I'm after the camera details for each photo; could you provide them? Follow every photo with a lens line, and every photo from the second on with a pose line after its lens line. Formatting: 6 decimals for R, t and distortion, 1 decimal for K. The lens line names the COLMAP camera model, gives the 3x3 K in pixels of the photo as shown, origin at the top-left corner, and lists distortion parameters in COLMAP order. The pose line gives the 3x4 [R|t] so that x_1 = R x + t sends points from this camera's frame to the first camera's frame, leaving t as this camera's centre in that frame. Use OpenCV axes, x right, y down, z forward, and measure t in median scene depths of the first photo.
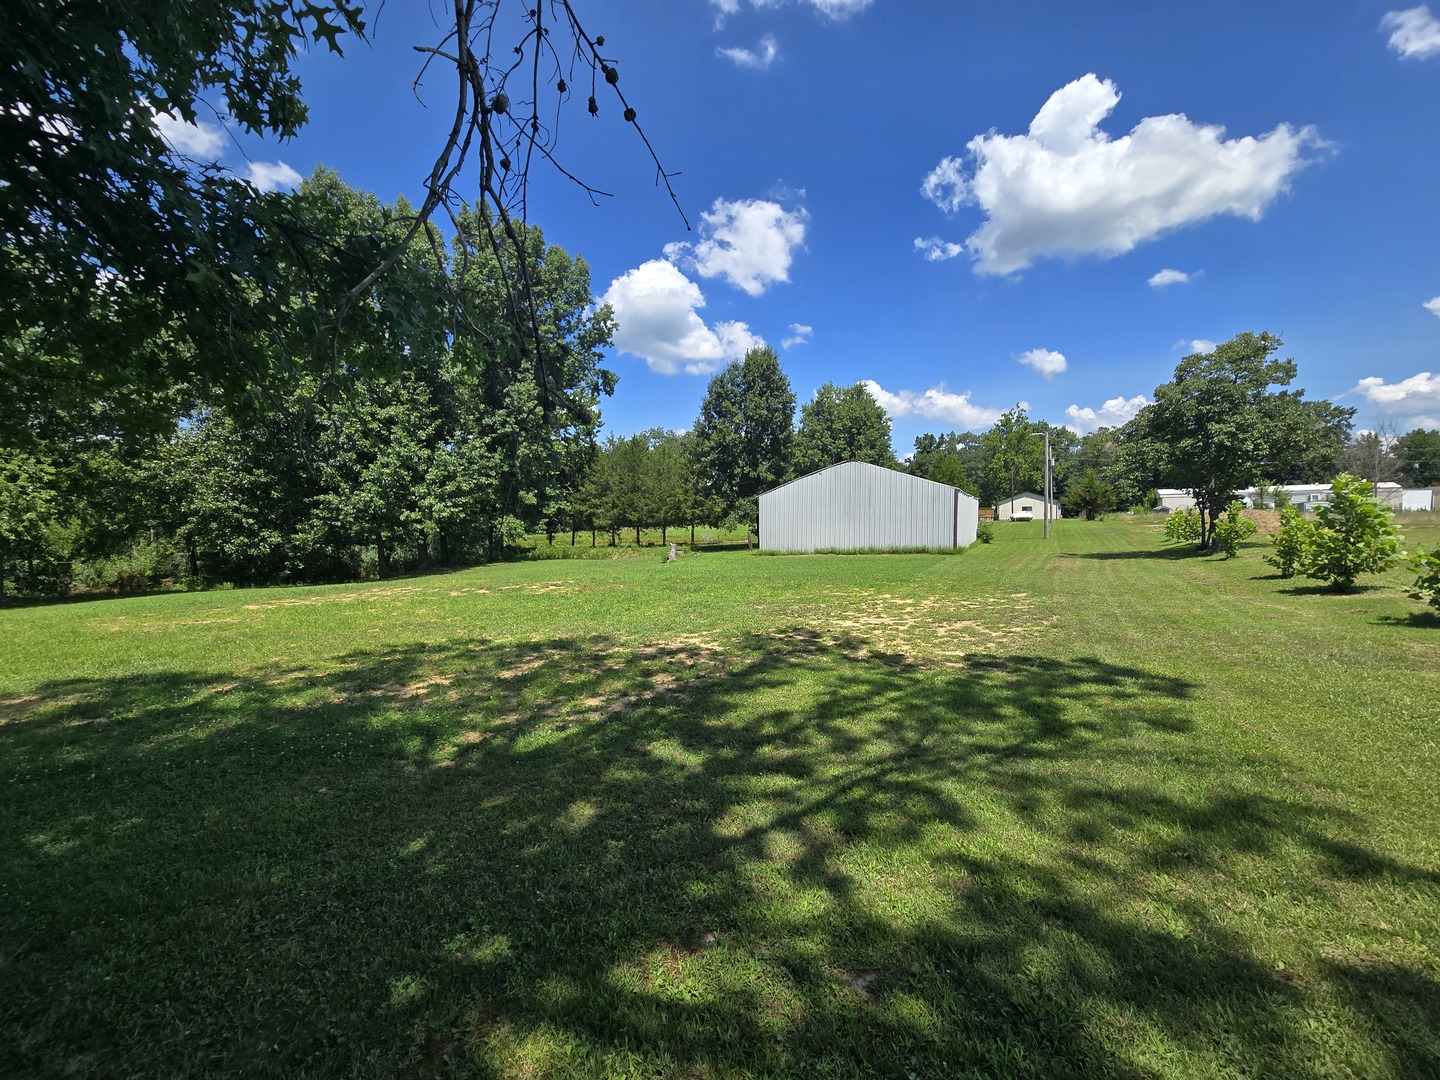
lens RADIAL K [[593.7, 0, 720.3], [0, 593.7, 528.4], [0, 0, 1]] dist [-0.001575, 0.001607]
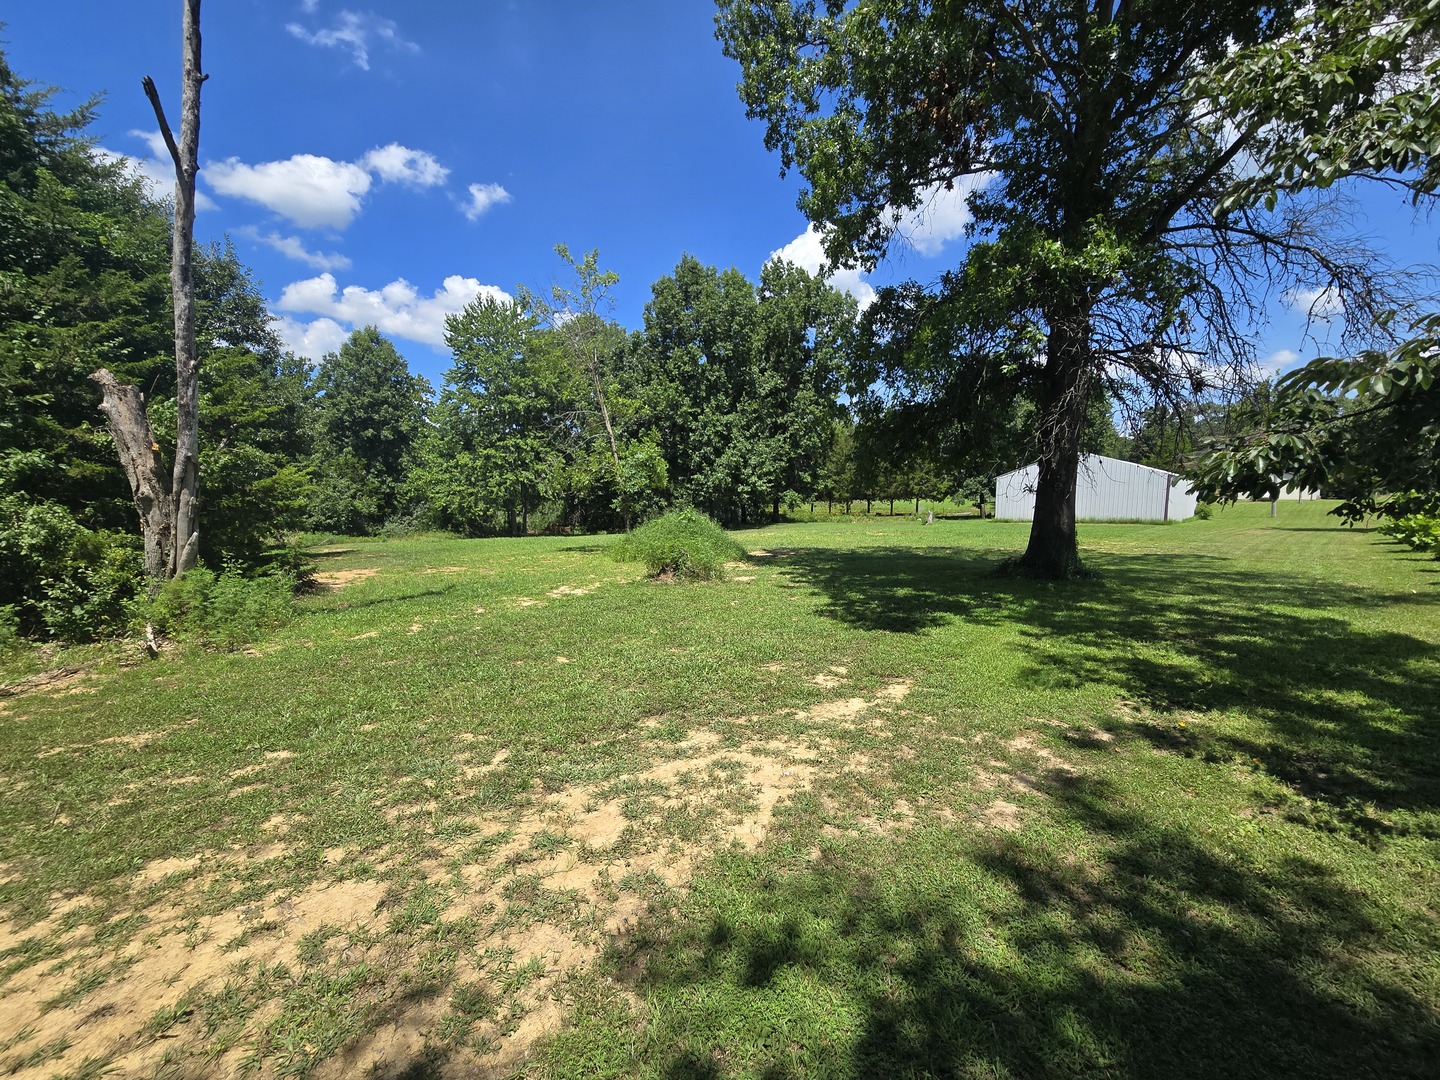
lens RADIAL K [[593.7, 0, 723.0], [0, 593.7, 534.9], [0, 0, 1]] dist [-0.001575, 0.001607]
pose [[0.957500, 0.036820, -0.286072, -0.118314], [-0.020593, 0.998014, 0.059528, 0.005505], [0.287696, -0.051107, 0.956357, -0.388187]]
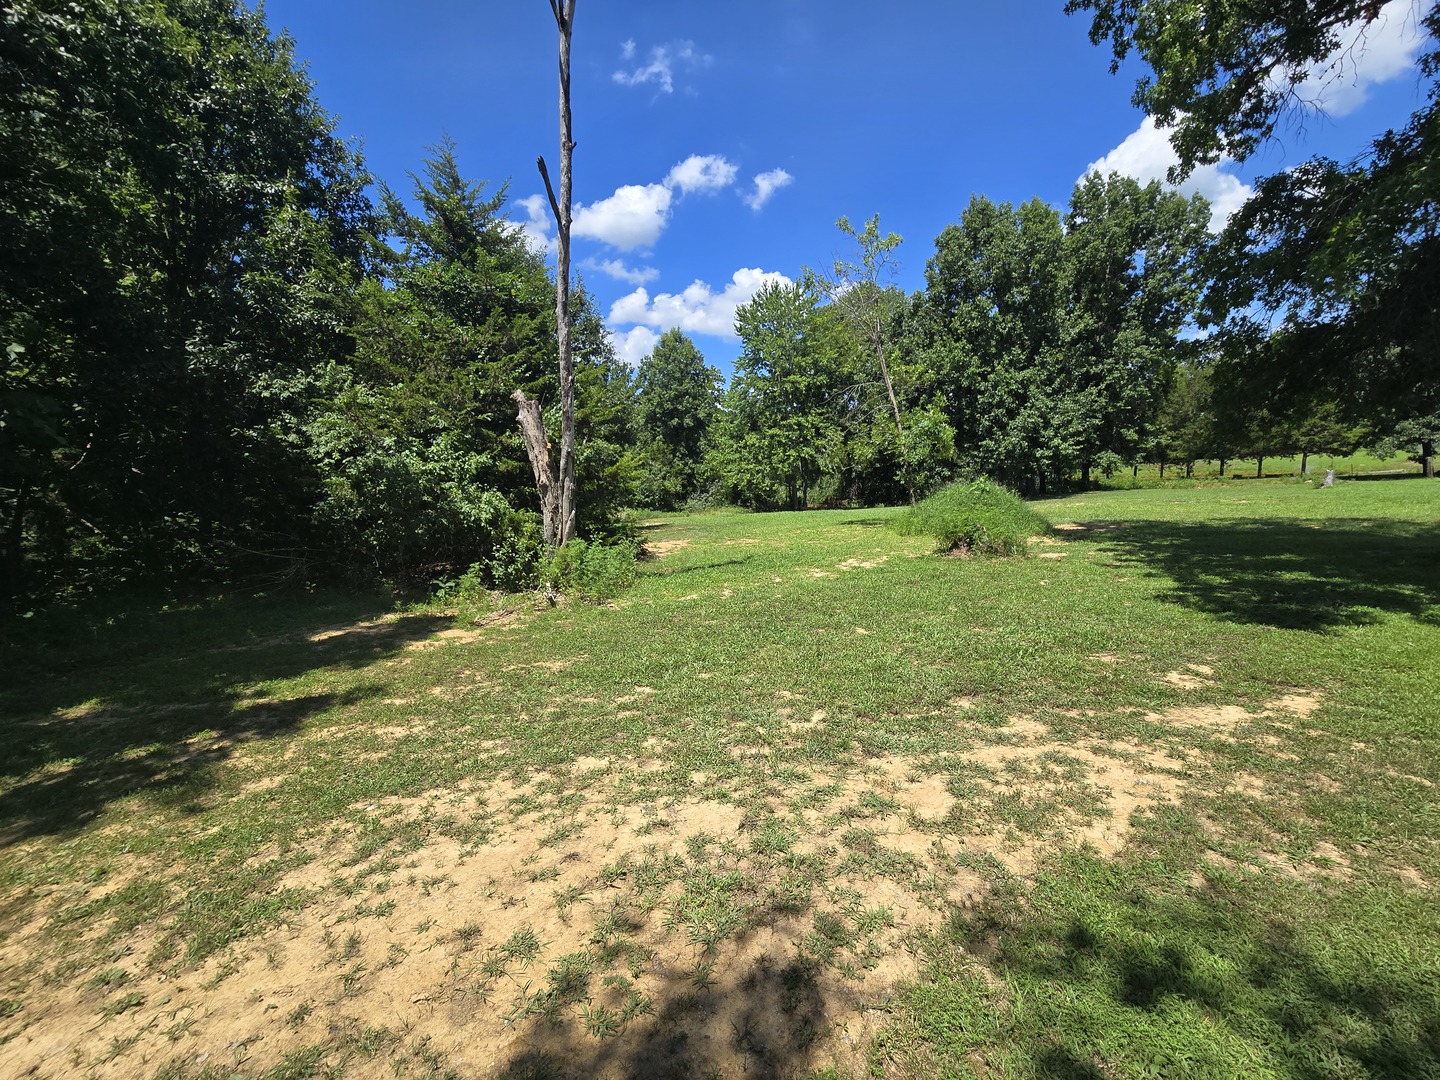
lens RADIAL K [[593.7, 0, 722.7], [0, 593.7, 537.1], [0, 0, 1]] dist [-0.001575, 0.001607]
pose [[0.735937, 0.057809, -0.674578, -0.125624], [0.021091, 0.993907, 0.108183, 0.005034], [0.676722, -0.093843, 0.730234, -0.394732]]
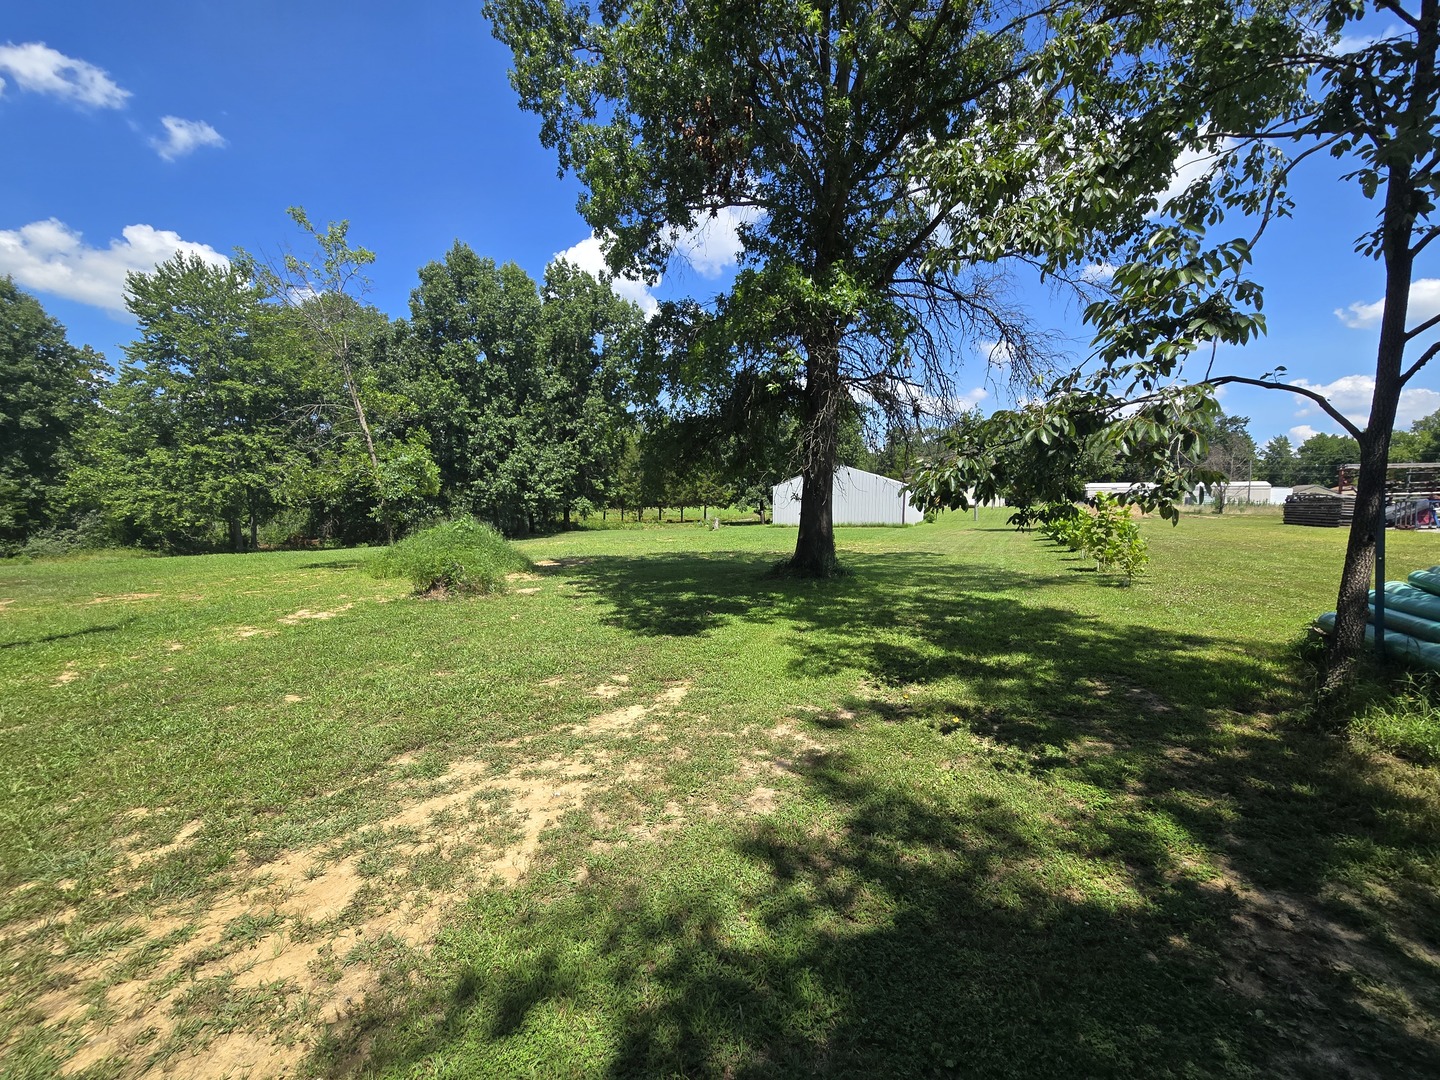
lens RADIAL K [[593.7, 0, 723.2], [0, 593.7, 534.3], [0, 0, 1]] dist [-0.001575, 0.001607]
pose [[0.998528, 0.015485, 0.051978, -0.112878], [-0.017554, 0.999061, 0.039601, 0.005255], [-0.051316, -0.040455, 0.997863, -0.386204]]
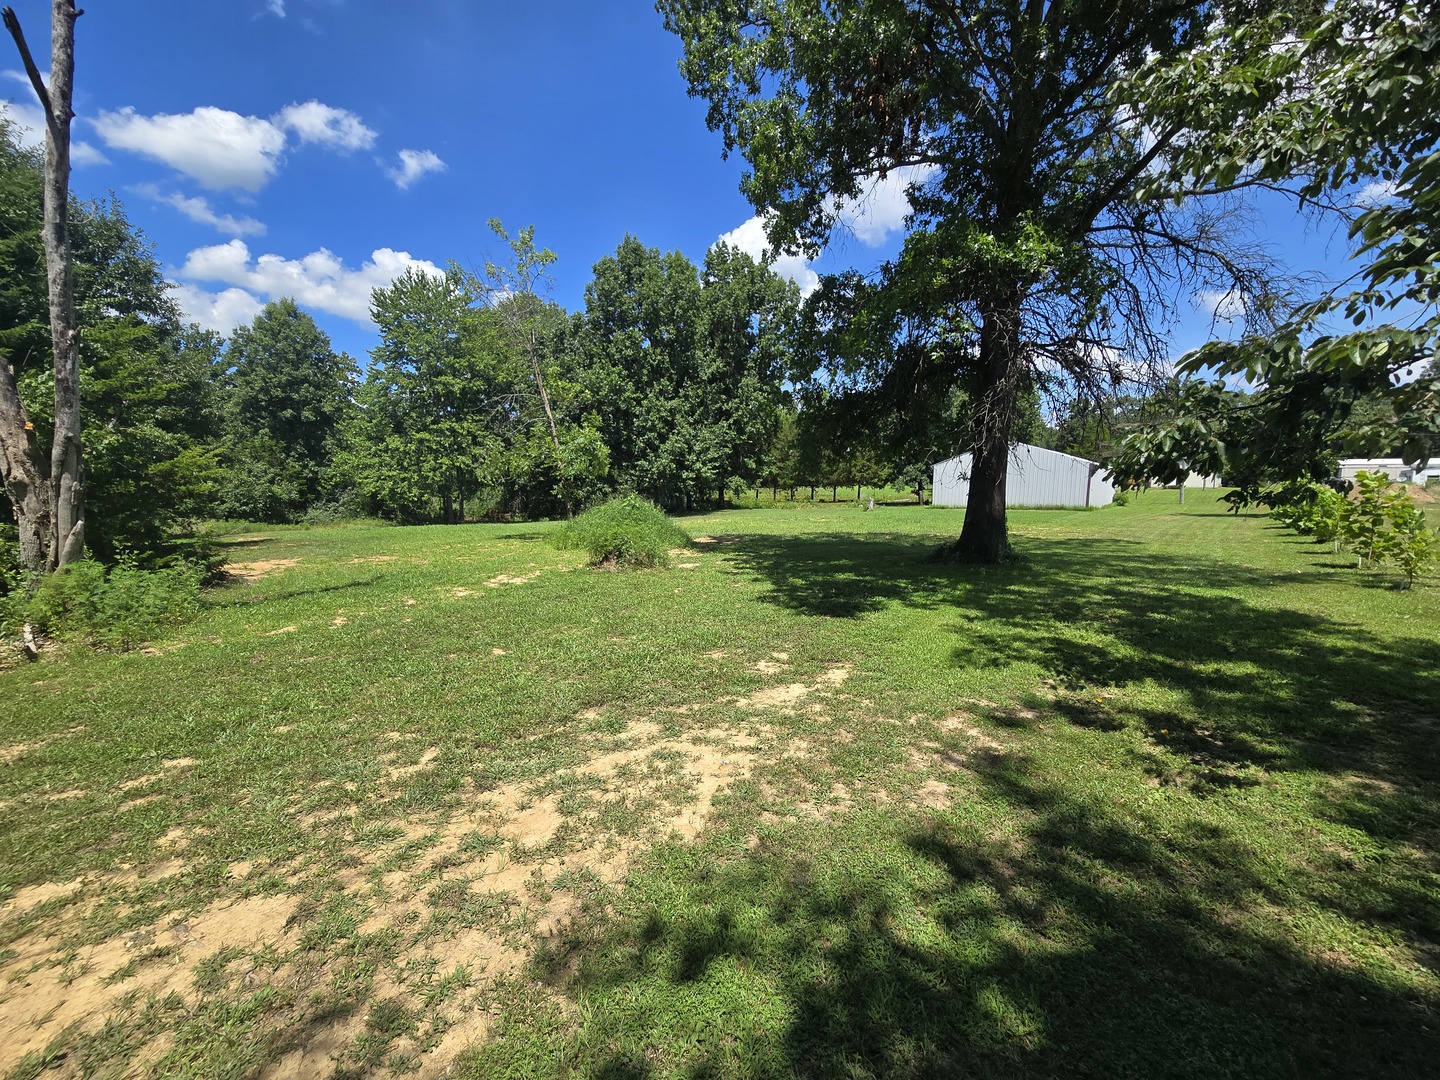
lens RADIAL K [[593.7, 0, 722.4], [0, 593.7, 533.6], [0, 0, 1]] dist [-0.001575, 0.001607]
pose [[0.979446, 0.038203, -0.198058, -0.117305], [-0.023053, 0.996668, 0.078240, 0.005261], [0.200387, -0.072066, 0.977063, -0.385913]]
